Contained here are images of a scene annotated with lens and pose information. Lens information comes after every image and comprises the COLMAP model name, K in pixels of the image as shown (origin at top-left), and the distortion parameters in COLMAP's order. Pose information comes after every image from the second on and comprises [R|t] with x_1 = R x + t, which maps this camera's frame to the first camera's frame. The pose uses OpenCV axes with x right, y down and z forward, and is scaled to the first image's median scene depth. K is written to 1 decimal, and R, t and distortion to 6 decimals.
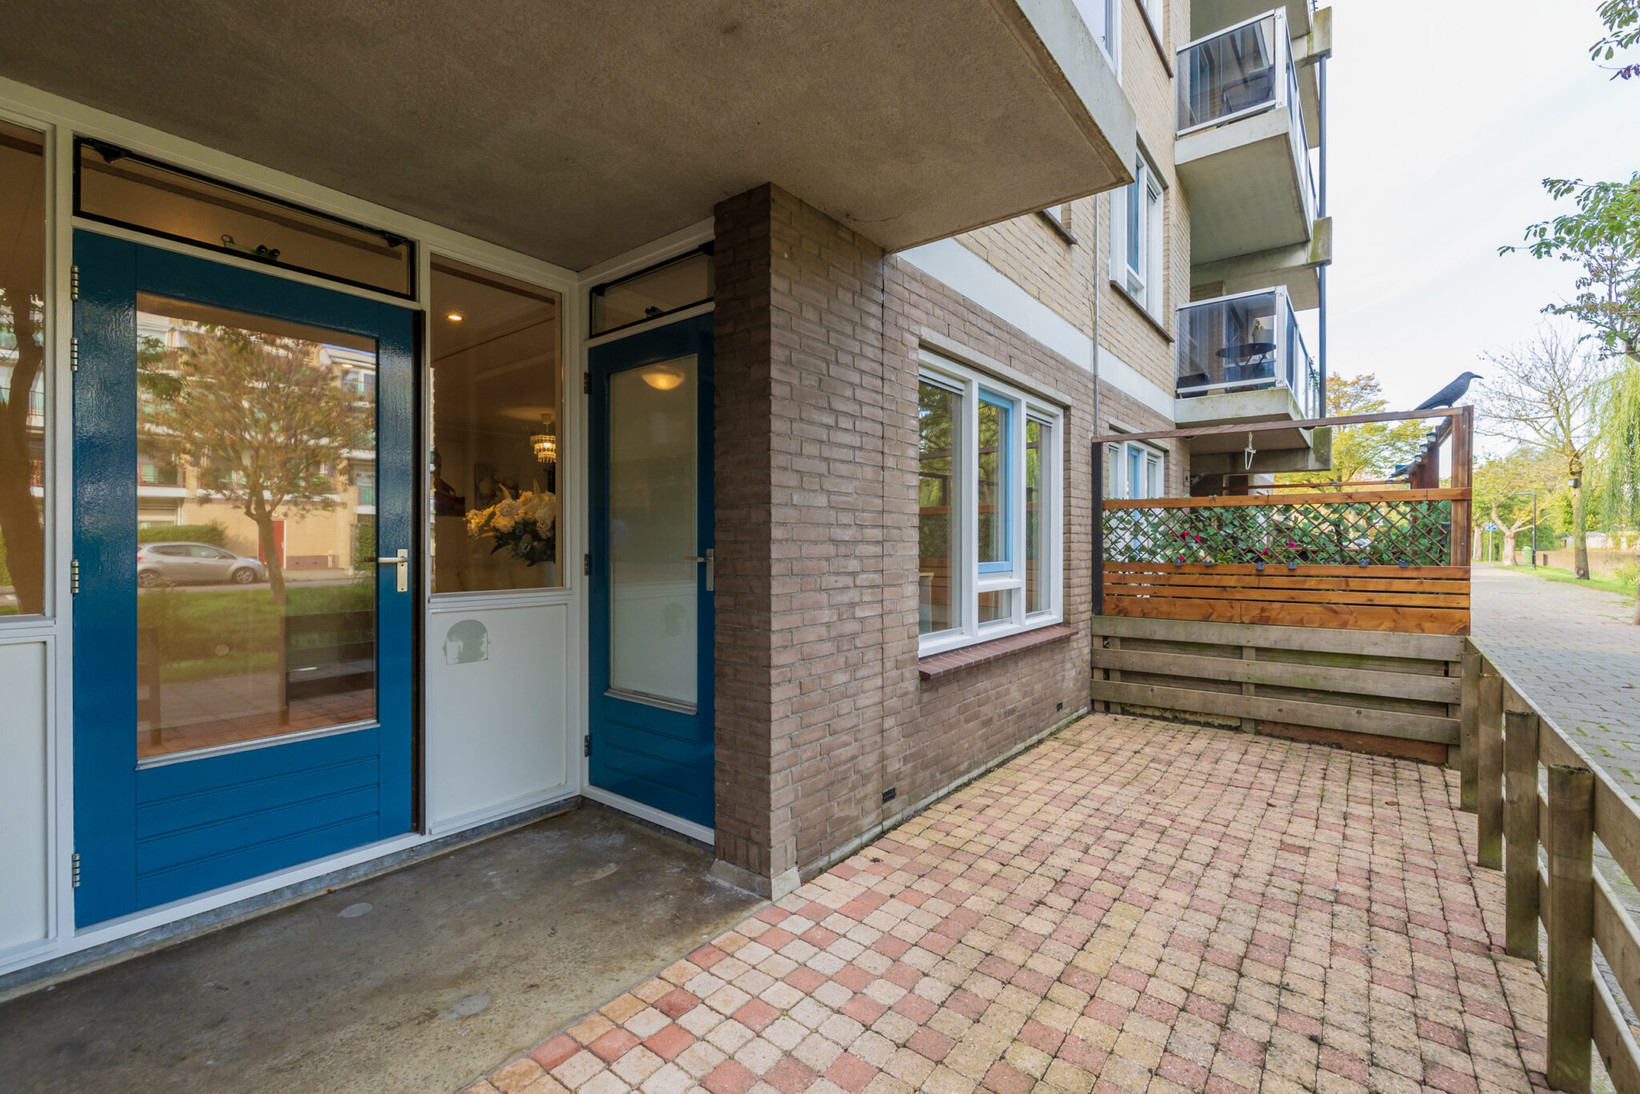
lens RADIAL K [[709.4, 0, 813.4], [0, 709.4, 546.8], [0, 0, 1]] dist [0.003277, -0.000191]
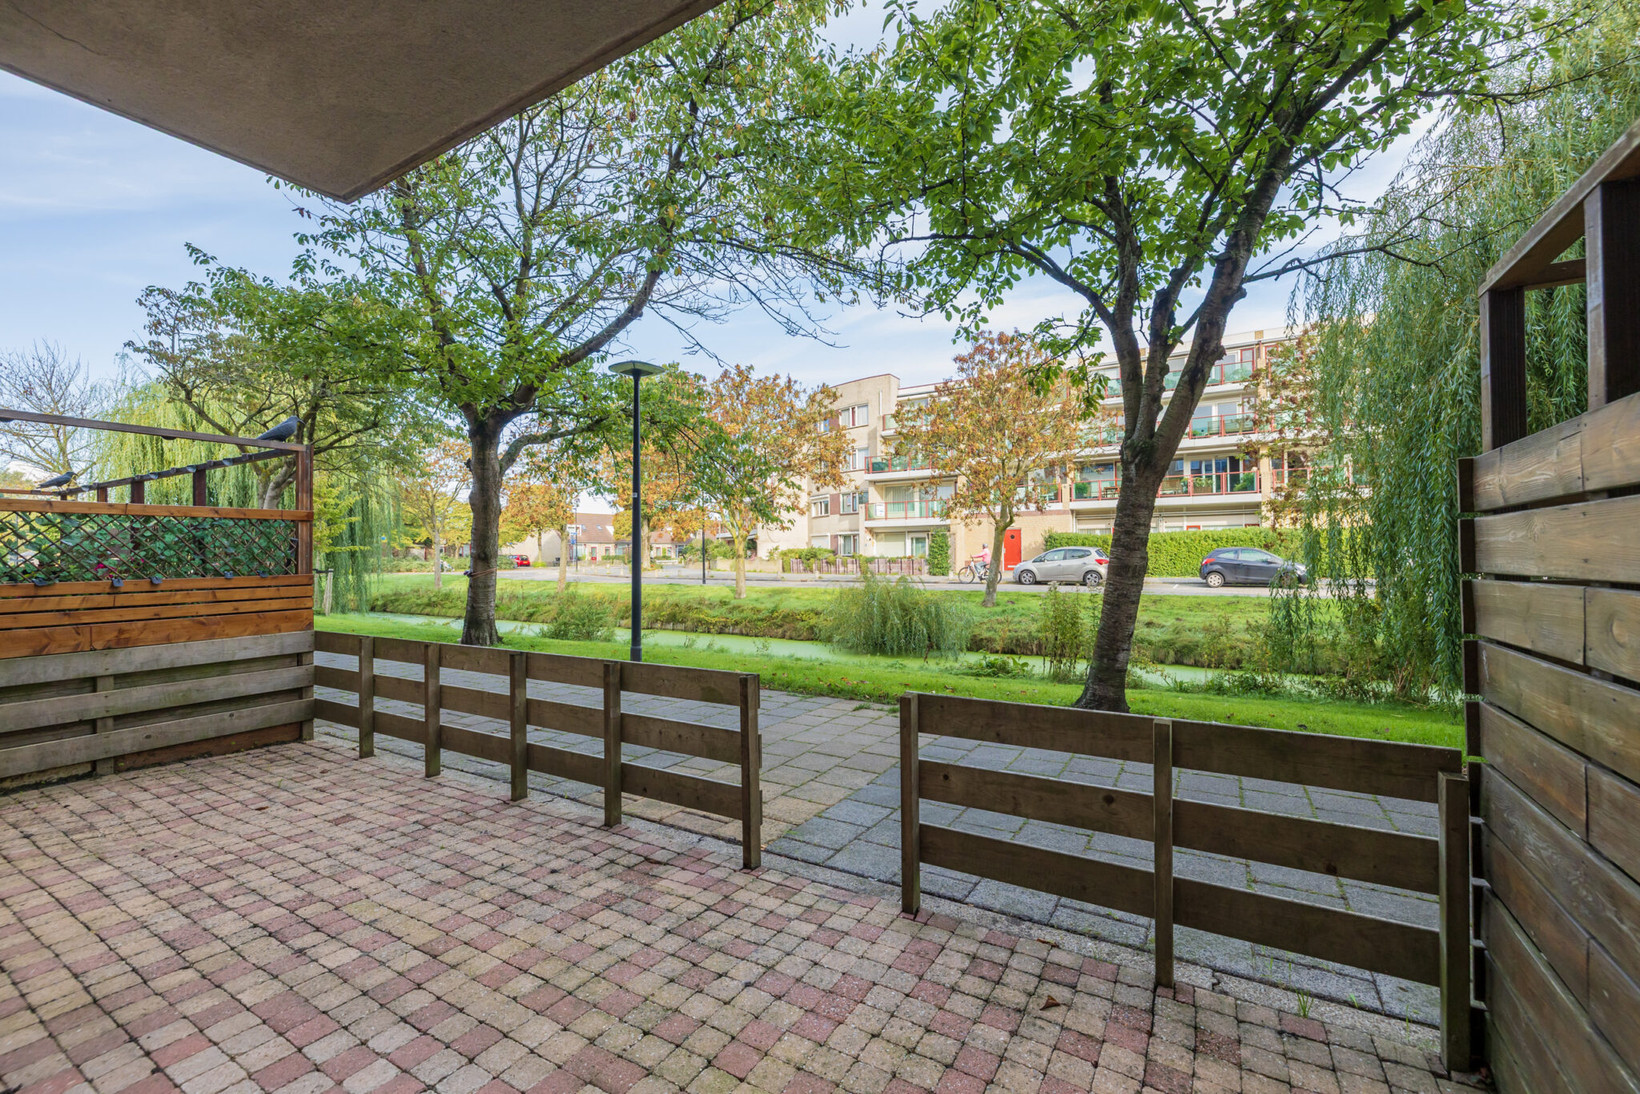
lens RADIAL K [[681.5, 0, 815.7], [0, 681.5, 552.4], [0, 0, 1]] dist [-0.006014, 0.000134]
pose [[-0.127284, 0.003089, 0.991861, -0.523157], [0.015476, 0.999880, -0.001128, 0.005952], [-0.991746, 0.015207, -0.127317, 0.383867]]
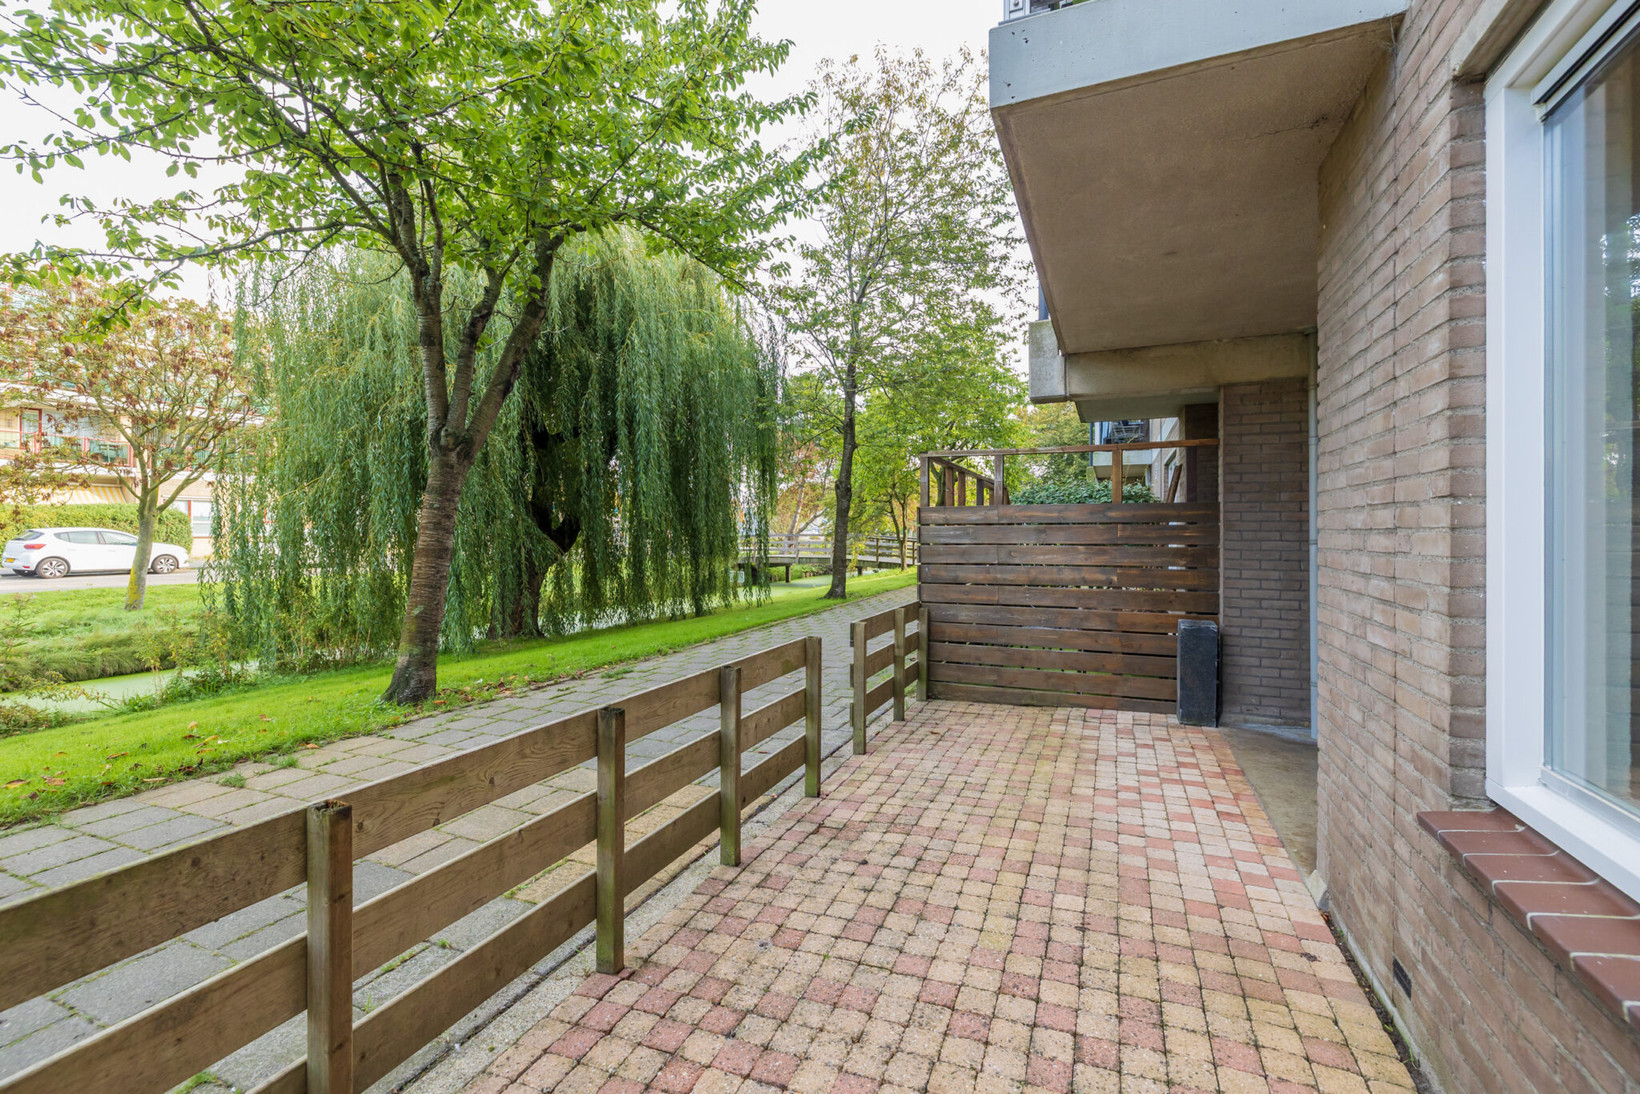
lens RADIAL K [[709.4, 0, 820.8], [0, 709.4, 534.4], [0, 0, 1]] dist [0.003277, -0.000191]
pose [[-0.962068, -0.005520, -0.272755, 0.753076], [-0.008258, 0.999926, 0.008892, -0.004210], [0.272686, 0.010807, -0.962042, 1.502296]]
